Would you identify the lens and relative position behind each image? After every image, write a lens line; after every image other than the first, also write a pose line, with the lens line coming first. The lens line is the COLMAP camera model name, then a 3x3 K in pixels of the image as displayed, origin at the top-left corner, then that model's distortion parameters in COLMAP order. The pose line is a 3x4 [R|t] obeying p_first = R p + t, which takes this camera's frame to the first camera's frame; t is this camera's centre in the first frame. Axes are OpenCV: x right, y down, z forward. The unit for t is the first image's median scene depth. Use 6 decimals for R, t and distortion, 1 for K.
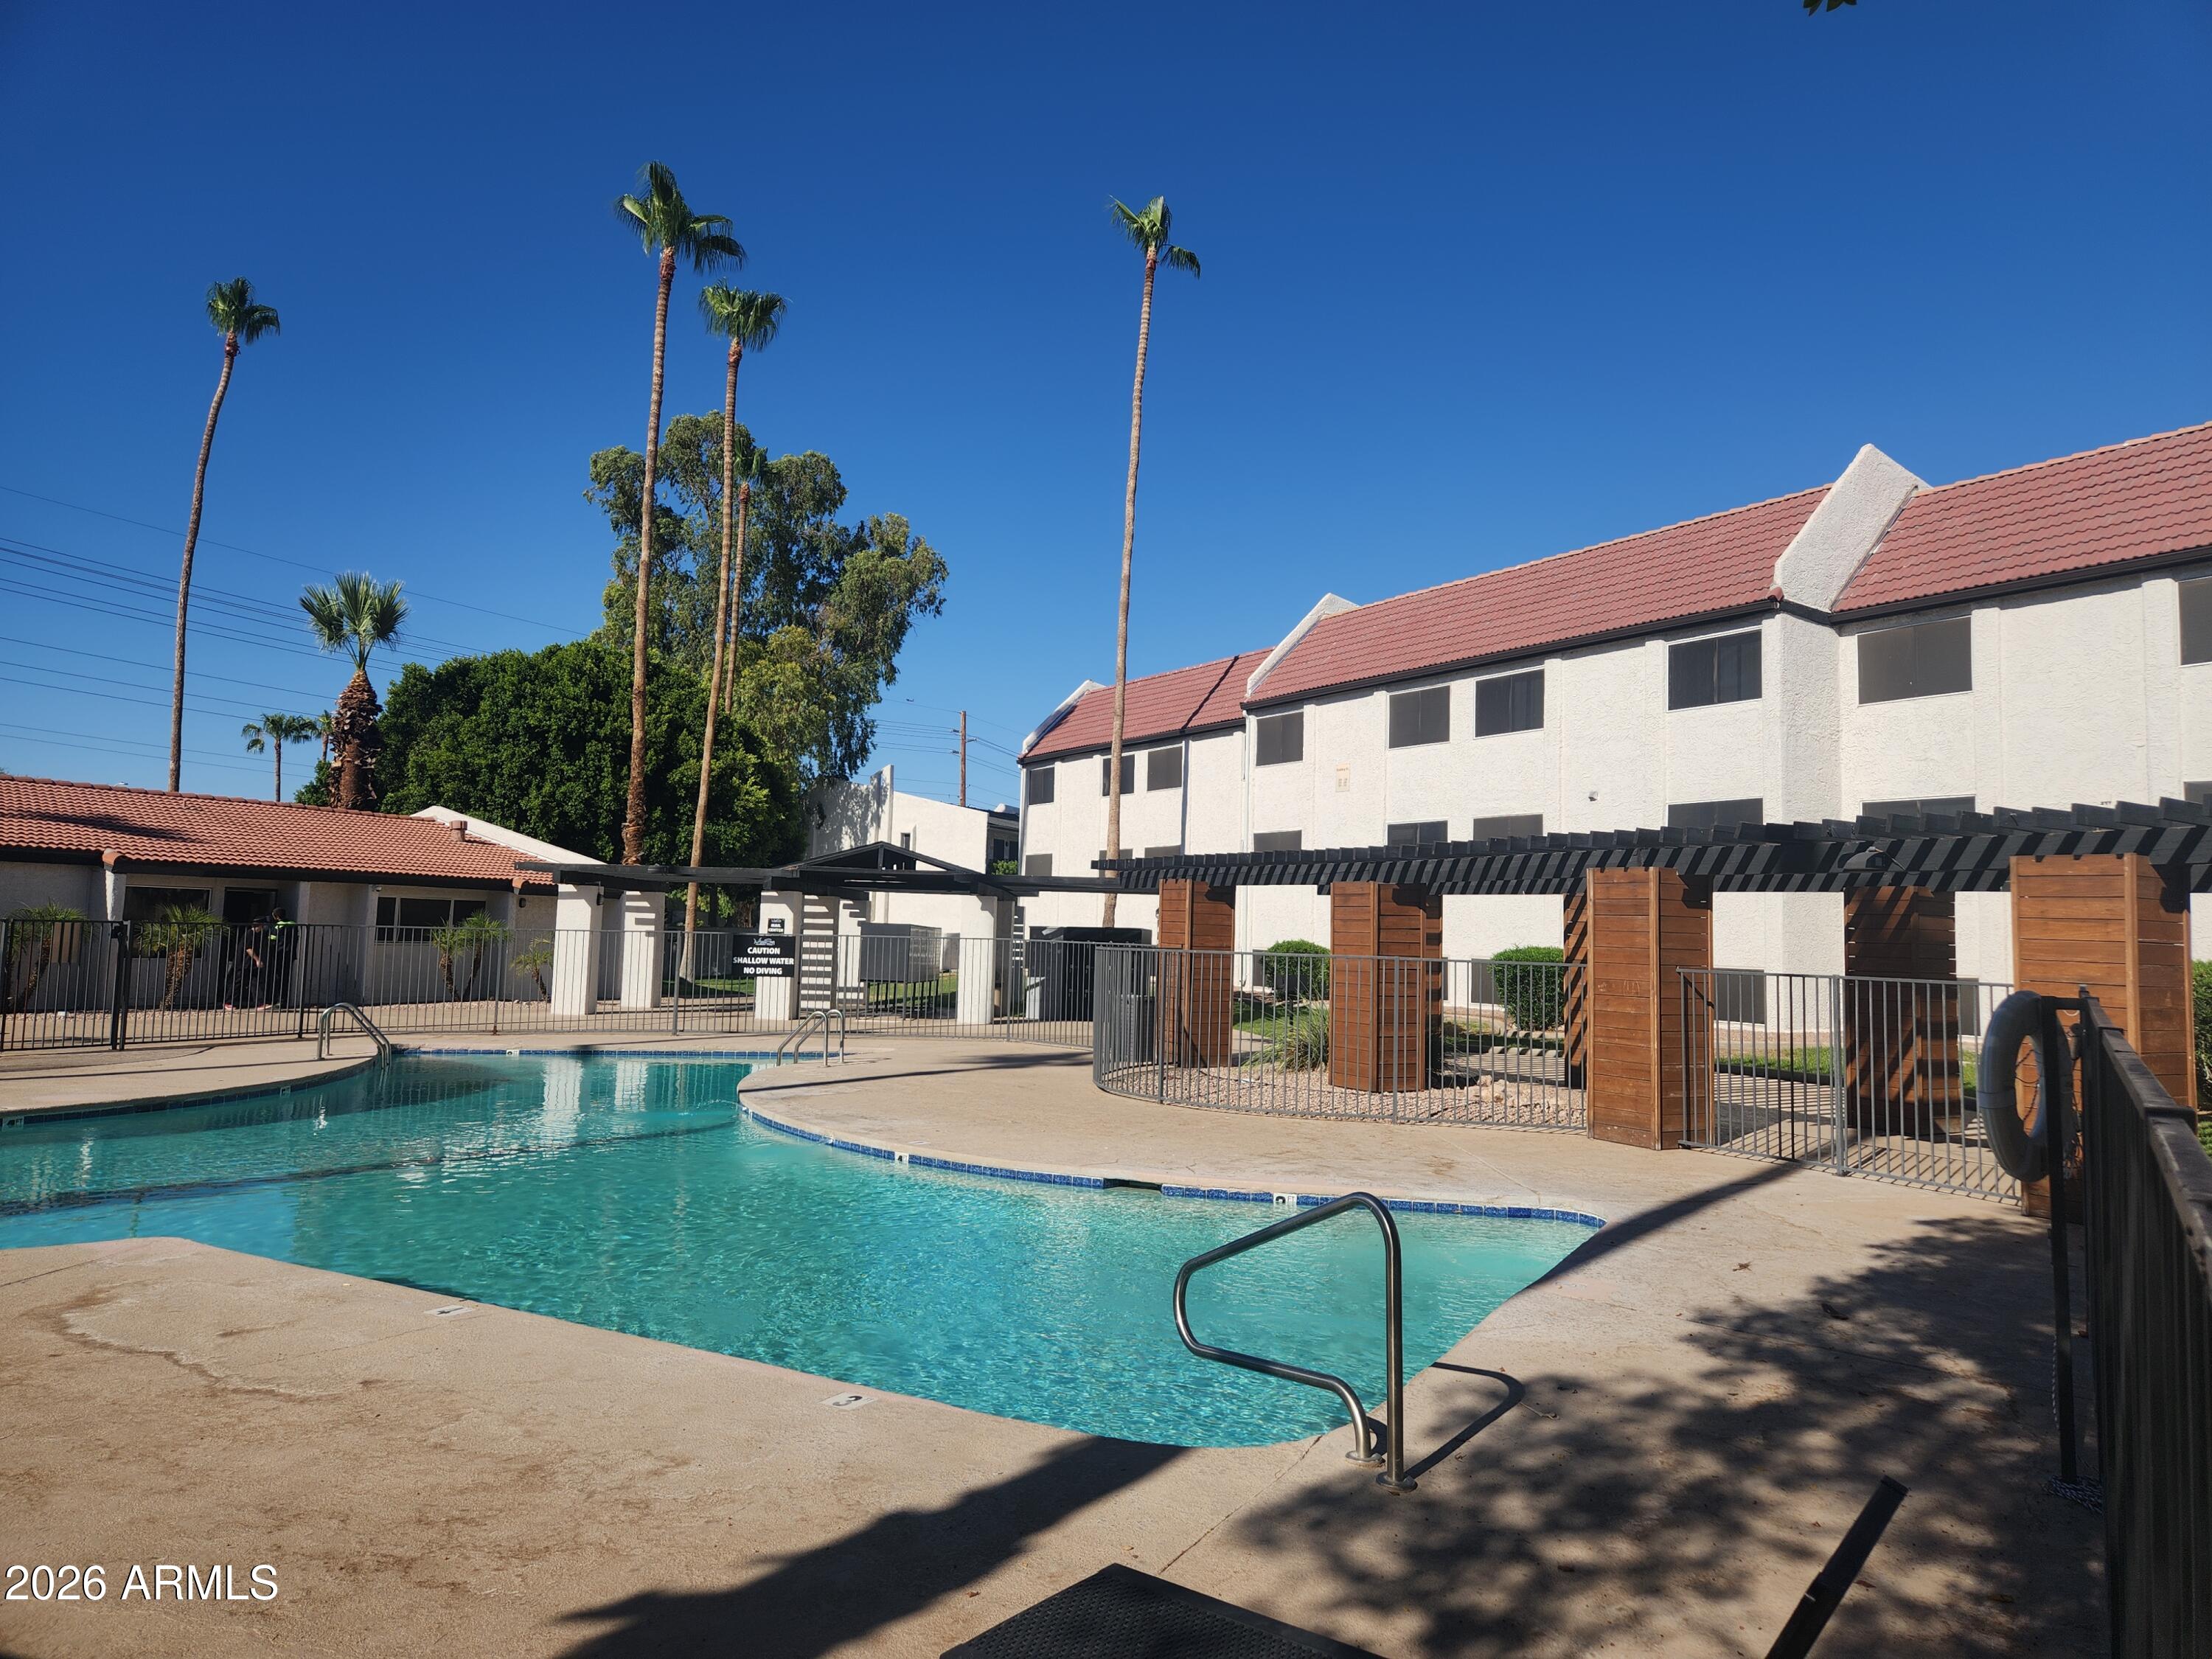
lens RADIAL K [[1460.5, 0, 1102.8], [0, 1460.5, 828.0], [0, 0, 1]] dist [0.001874, 0.000195]
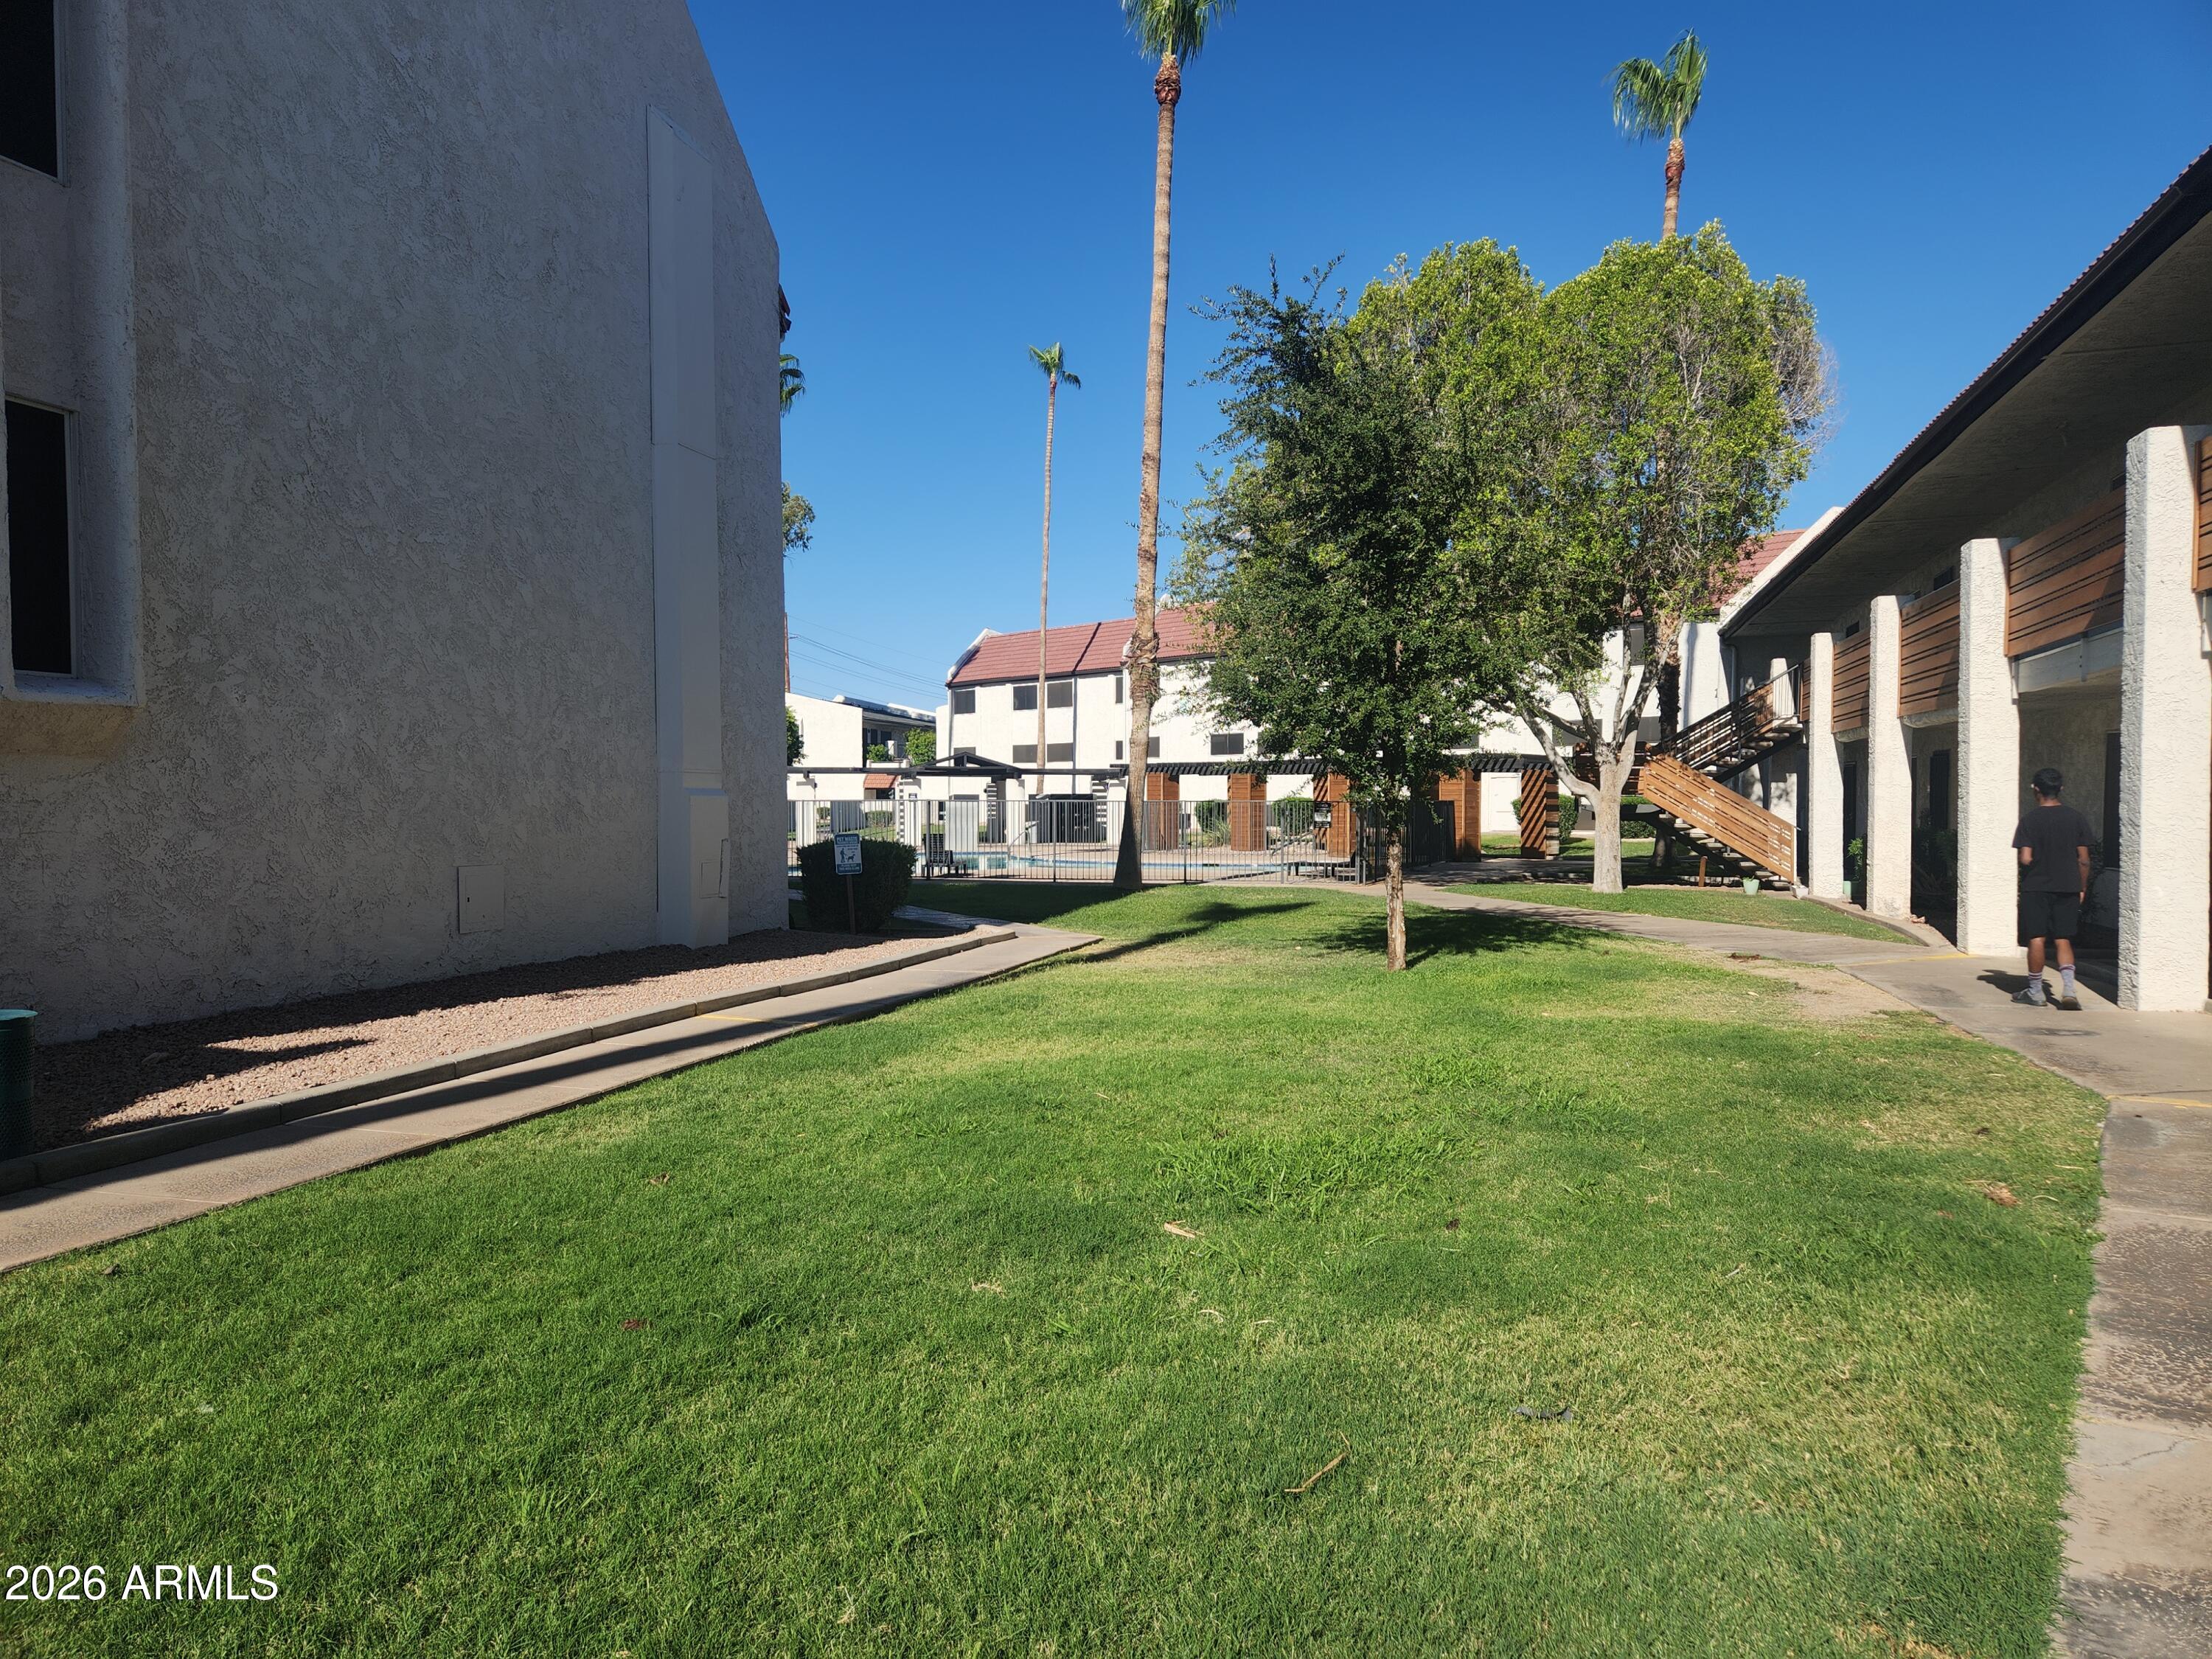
lens RADIAL K [[1460.5, 0, 1106.9], [0, 1460.5, 832.4], [0, 0, 1]] dist [0.001874, 0.000195]
pose [[0.980374, -0.032760, 0.194406, -0.229140], [0.013838, 0.995100, 0.097903, -0.047500], [-0.196661, -0.093292, 0.976023, -0.609288]]
